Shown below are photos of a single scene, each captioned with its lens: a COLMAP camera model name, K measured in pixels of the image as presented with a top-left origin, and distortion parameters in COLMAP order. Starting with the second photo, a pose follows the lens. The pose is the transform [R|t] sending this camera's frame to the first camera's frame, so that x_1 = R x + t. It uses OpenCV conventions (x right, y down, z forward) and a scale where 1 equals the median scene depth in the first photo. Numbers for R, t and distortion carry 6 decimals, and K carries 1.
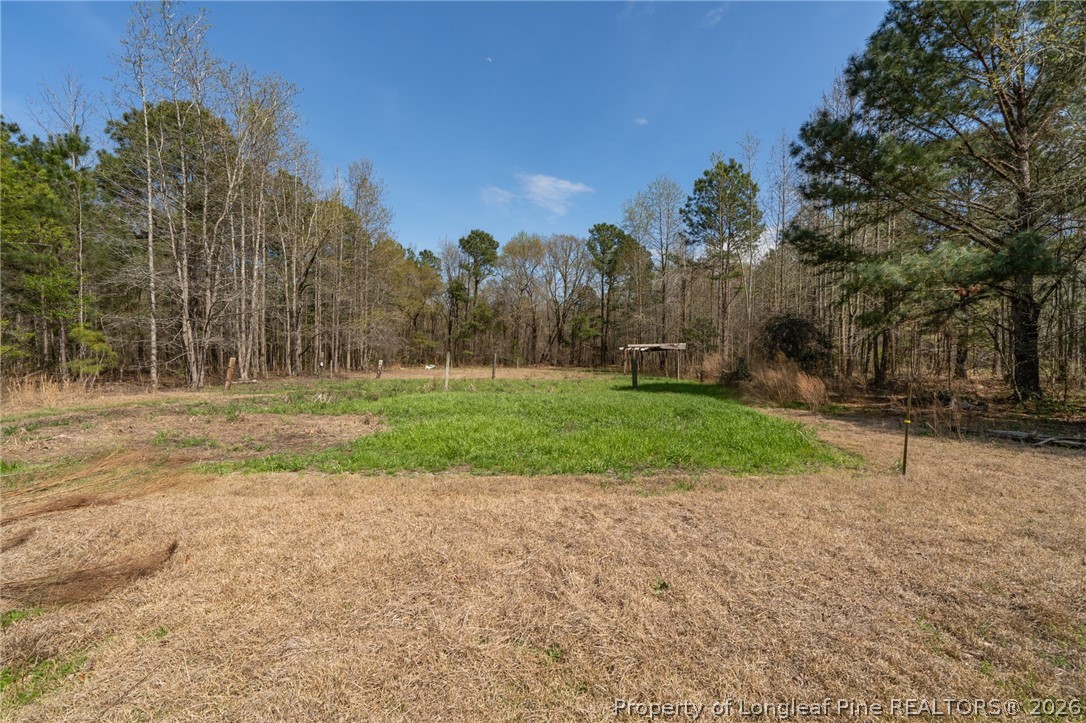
lens RADIAL K [[490.9, 0, 543.4], [0, 490.9, 356.7], [0, 0, 1]] dist [-0.008163, 0.000713]
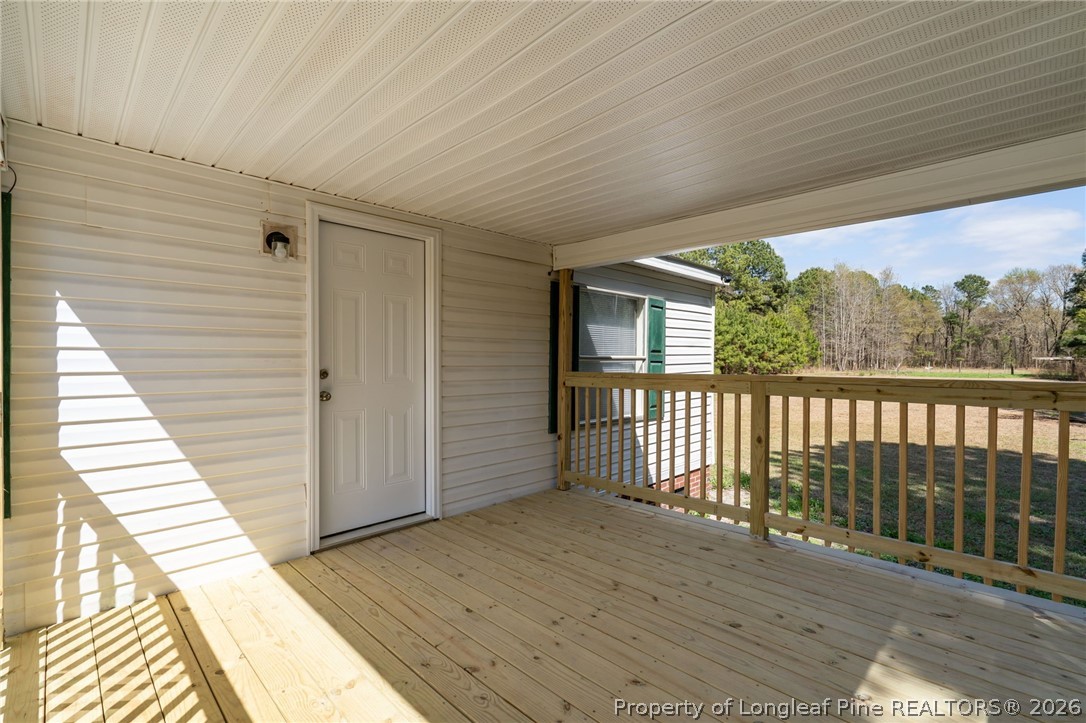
lens RADIAL K [[490.9, 0, 538.3], [0, 490.9, 361.7], [0, 0, 1]] dist [-0.008163, 0.000713]
pose [[0.606304, 0.002128, -0.795230, 0.237070], [-0.001840, 0.999997, 0.001274, -0.000782], [0.795231, 0.000691, 0.606306, -0.881313]]
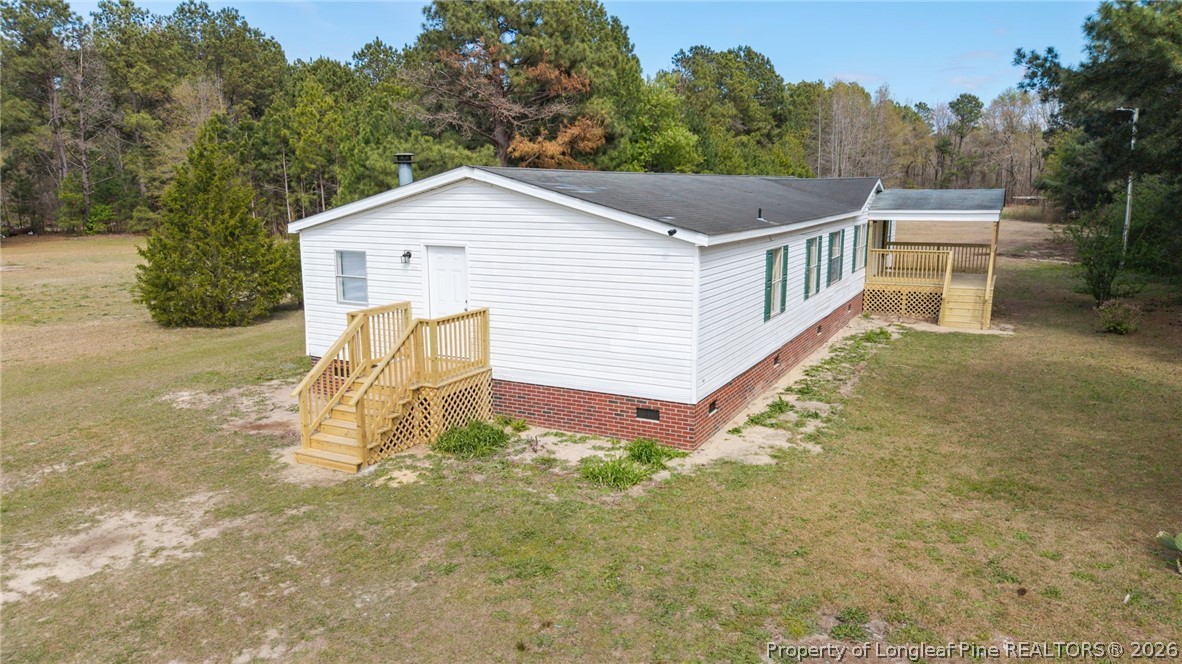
lens RADIAL K [[801.4, 0, 599.9], [0, 801.4, 334.5], [0, 0, 1]] dist [0.029534, -0.031157]
pose [[0.823498, 0.094409, -0.559408, 0.297561], [0.006344, 0.984462, 0.175481, -0.024013], [0.567283, -0.148057, 0.810104, -1.241652]]
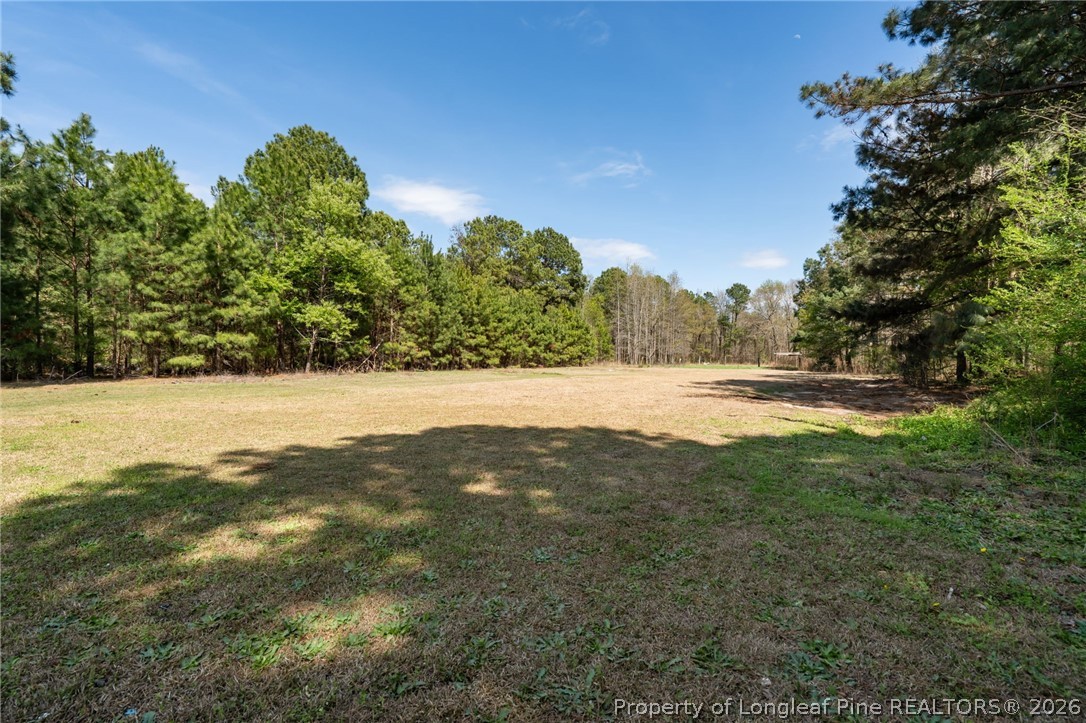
lens RADIAL K [[490.9, 0, 546.1], [0, 490.9, 359.9], [0, 0, 1]] dist [-0.008163, 0.000713]
pose [[0.833753, 0.005358, -0.552111, 0.248438], [-0.007552, 0.999970, -0.001699, 0.011986], [0.552085, 0.005586, 0.833769, -0.758882]]
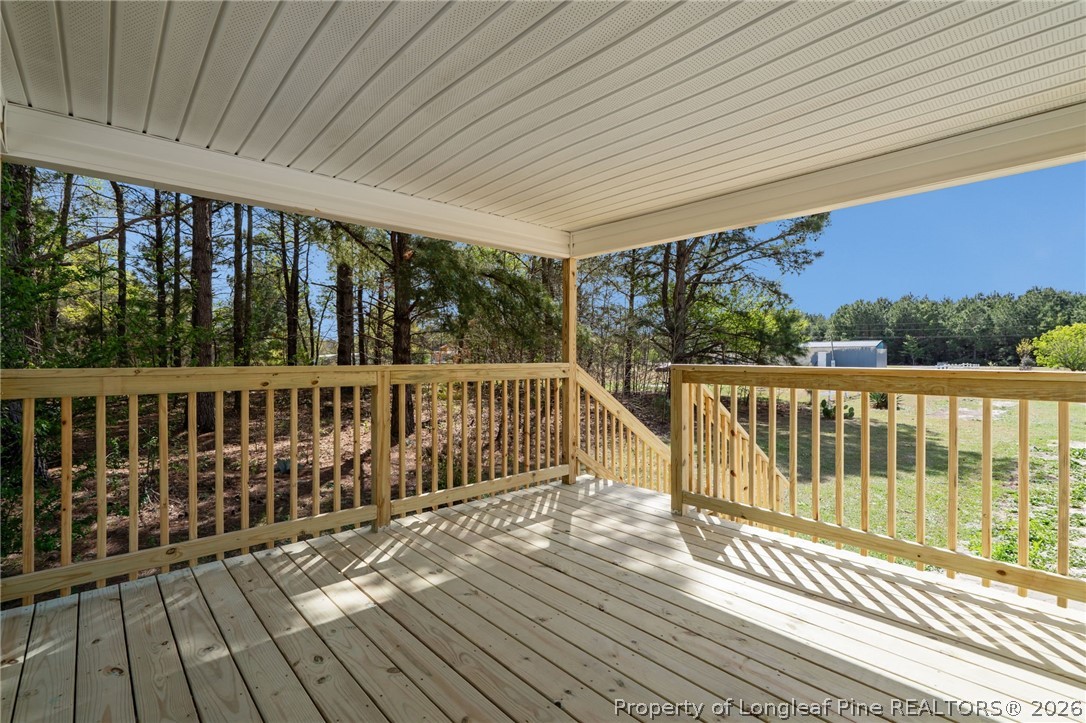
lens RADIAL K [[490.9, 0, 543.7], [0, 490.9, 354.9], [0, 0, 1]] dist [-0.008163, 0.000713]
pose [[-0.580384, -0.000647, 0.814343, 0.195853], [0.000947, 0.999998, 0.001469, -0.000154], [-0.814343, 0.001623, -0.580382, -0.844696]]
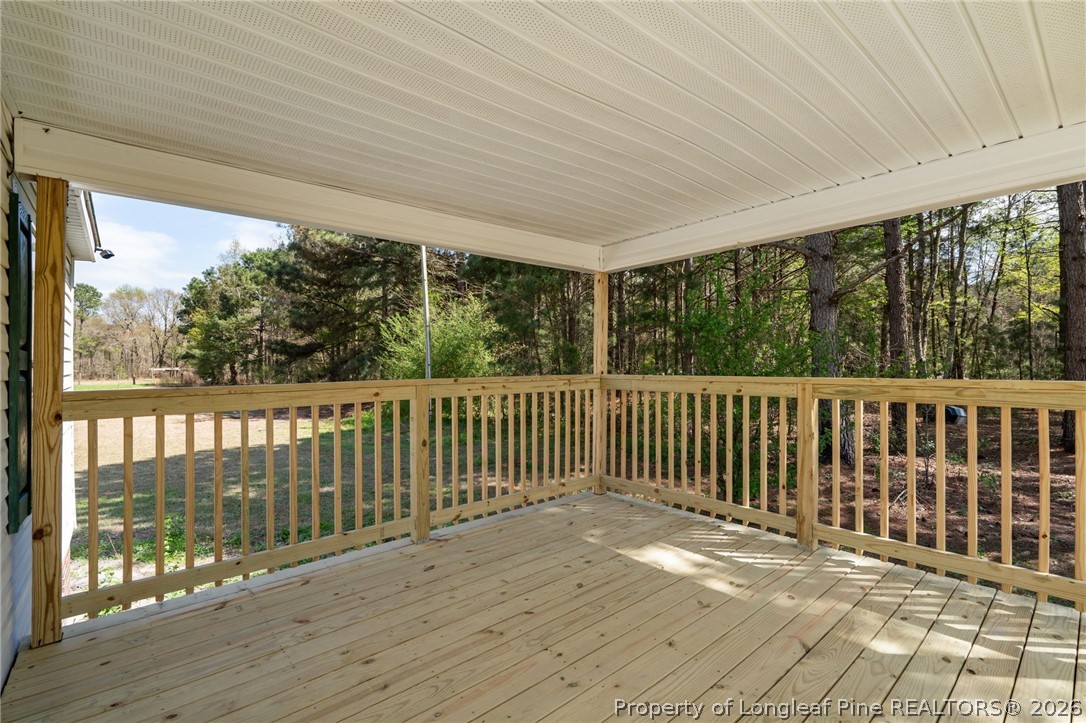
lens RADIAL K [[490.9, 0, 545.6], [0, 490.9, 361.6], [0, 0, 1]] dist [-0.008163, 0.000713]
pose [[0.833873, -0.008075, 0.551898, 0.198197], [0.016227, 0.999819, -0.009888, -0.000518], [-0.551718, 0.017201, 0.833853, -0.882057]]
